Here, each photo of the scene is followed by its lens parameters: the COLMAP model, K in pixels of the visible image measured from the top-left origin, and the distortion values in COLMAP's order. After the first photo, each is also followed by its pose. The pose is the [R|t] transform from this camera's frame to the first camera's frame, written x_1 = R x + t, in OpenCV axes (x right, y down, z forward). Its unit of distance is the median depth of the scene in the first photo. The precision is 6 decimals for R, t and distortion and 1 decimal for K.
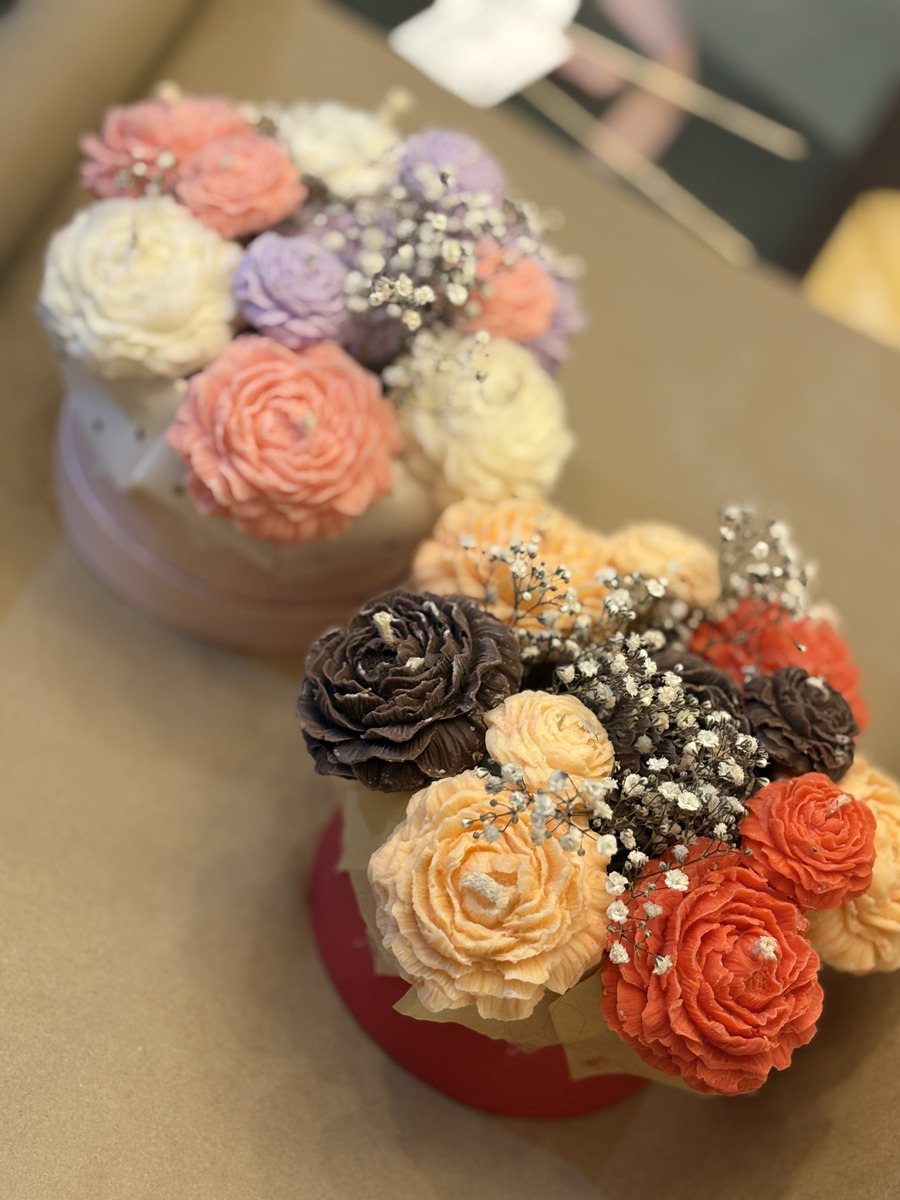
lens RADIAL K [[1883.2, 0, 450.0], [0, 1883.2, 600.0], [0, 0, 1]] dist [0.217603, -0.173292]
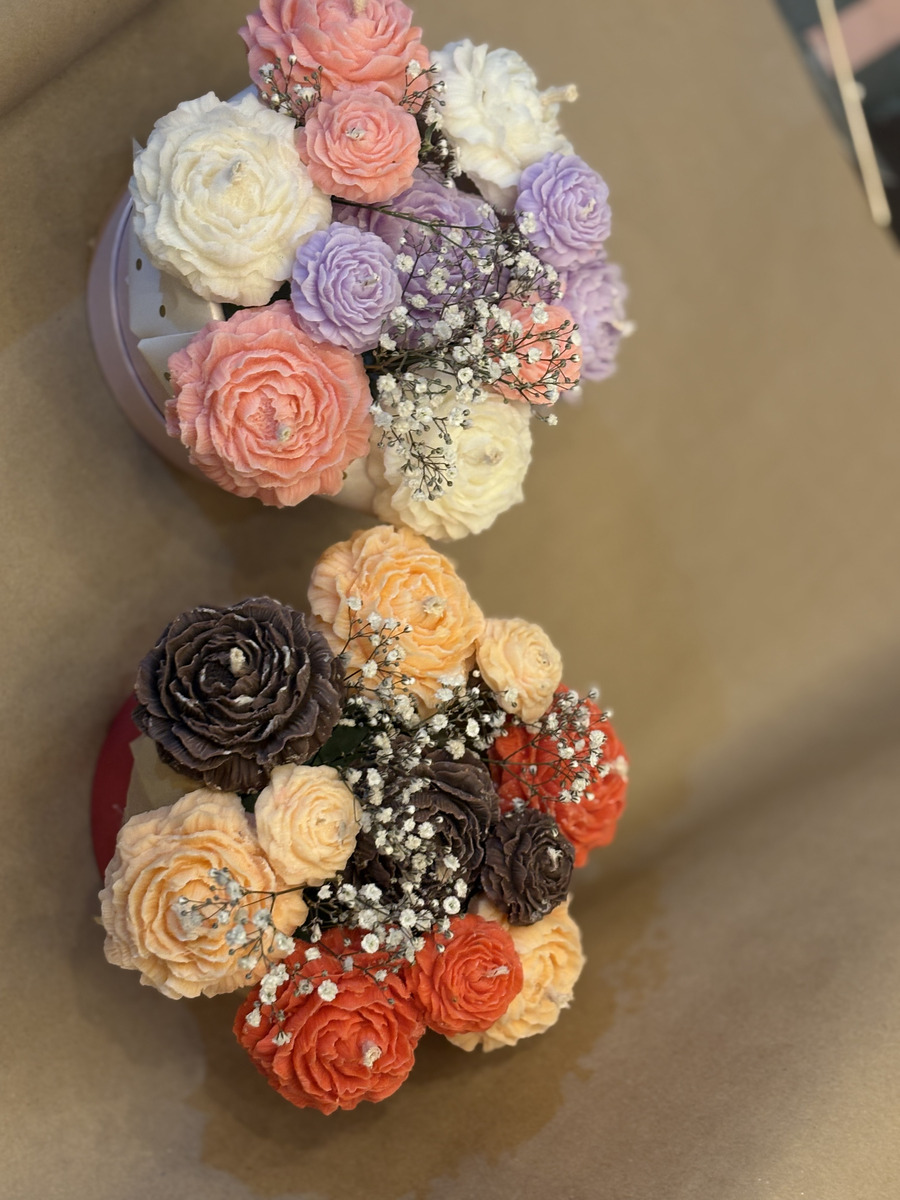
lens RADIAL K [[1883.2, 0, 450.0], [0, 1883.2, 600.0], [0, 0, 1]] dist [0.217603, -0.173292]
pose [[0.858370, 0.506408, 0.082171, -0.035661], [-0.501781, 0.795350, 0.340051, -0.458152], [0.106850, -0.333122, 0.936810, -0.035089]]
